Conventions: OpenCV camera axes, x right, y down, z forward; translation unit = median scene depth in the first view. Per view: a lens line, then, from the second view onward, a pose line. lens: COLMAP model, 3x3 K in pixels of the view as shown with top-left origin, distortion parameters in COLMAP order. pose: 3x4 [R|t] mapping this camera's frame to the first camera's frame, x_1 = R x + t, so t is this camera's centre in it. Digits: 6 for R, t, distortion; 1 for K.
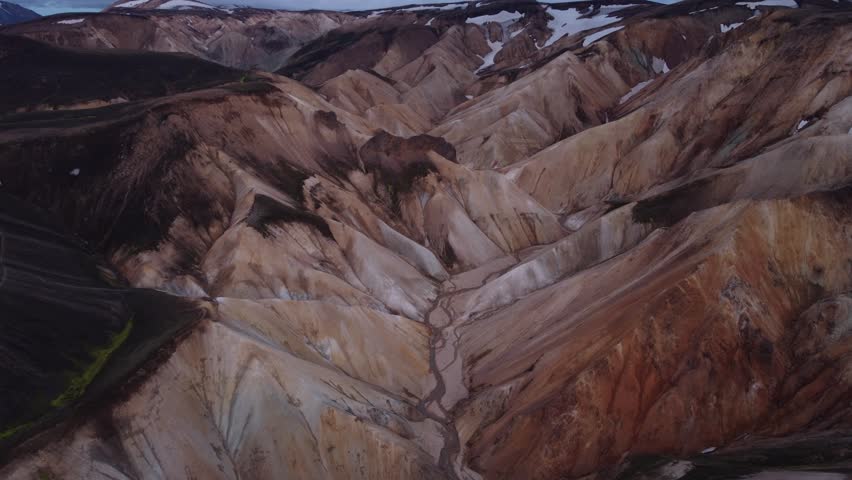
lens RADIAL K [[674.6, 0, 425.0], [0, 674.6, 238.0], [0, 0, 1]] dist [0.001478, -0.008473]
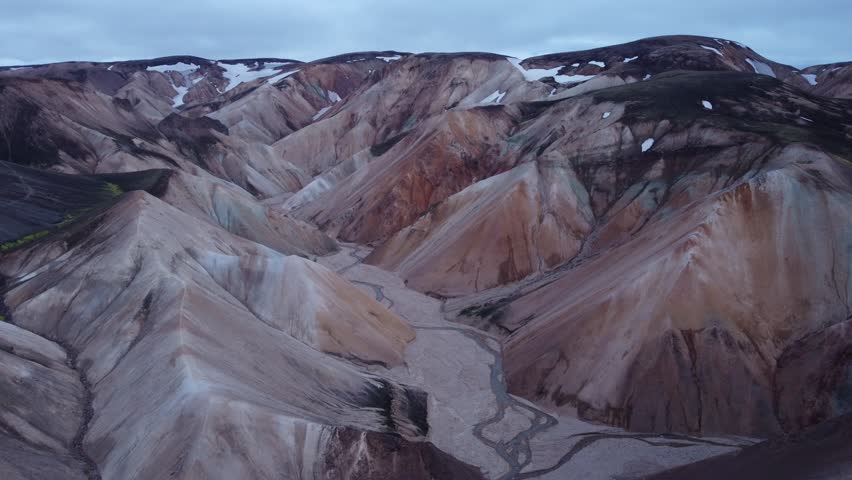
lens RADIAL K [[674.6, 0, 425.4], [0, 674.6, 240.8], [0, 0, 1]] dist [0.001478, -0.008473]
pose [[0.855333, -0.080738, 0.511748, -0.306359], [0.139173, 0.987281, -0.076851, 0.231490], [-0.499035, 0.136955, 0.855691, -0.291043]]
